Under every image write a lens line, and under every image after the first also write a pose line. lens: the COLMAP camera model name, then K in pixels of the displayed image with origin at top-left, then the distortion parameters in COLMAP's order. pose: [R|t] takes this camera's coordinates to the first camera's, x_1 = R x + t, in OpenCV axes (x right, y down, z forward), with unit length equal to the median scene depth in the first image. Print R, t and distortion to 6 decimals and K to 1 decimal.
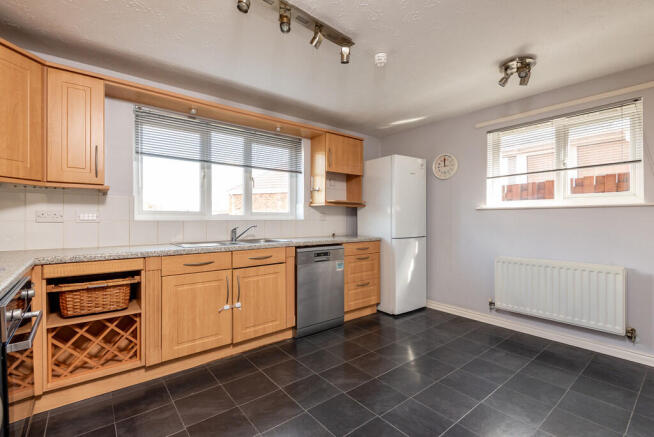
lens RADIAL K [[297.1, 0, 323.2], [0, 297.1, 219.3], [0, 0, 1]] dist [0.048624, -0.028416]
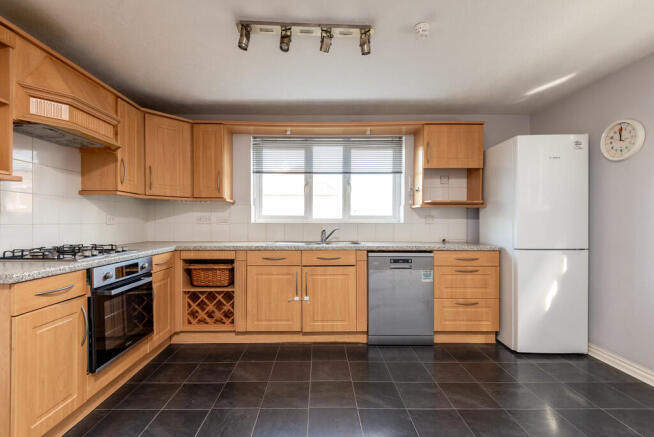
lens RADIAL K [[295.5, 0, 320.2], [0, 295.5, 222.1], [0, 0, 1]] dist [0.049211, -0.028028]
pose [[0.787000, 0.003157, -0.616945, 0.372264], [-0.003884, 0.999992, 0.000163, -0.001468], [0.616941, 0.002268, 0.787006, 0.130951]]
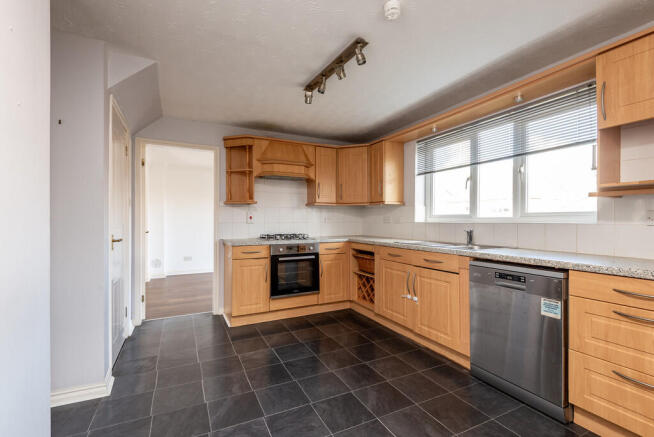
lens RADIAL K [[297.1, 0, 323.2], [0, 297.1, 219.3], [0, 0, 1]] dist [0.048624, -0.028416]
pose [[-0.217872, -0.002359, -0.975975, 0.740516], [-0.001221, 0.999997, -0.002145, -0.006030], [0.975977, 0.000724, -0.217874, 0.764743]]
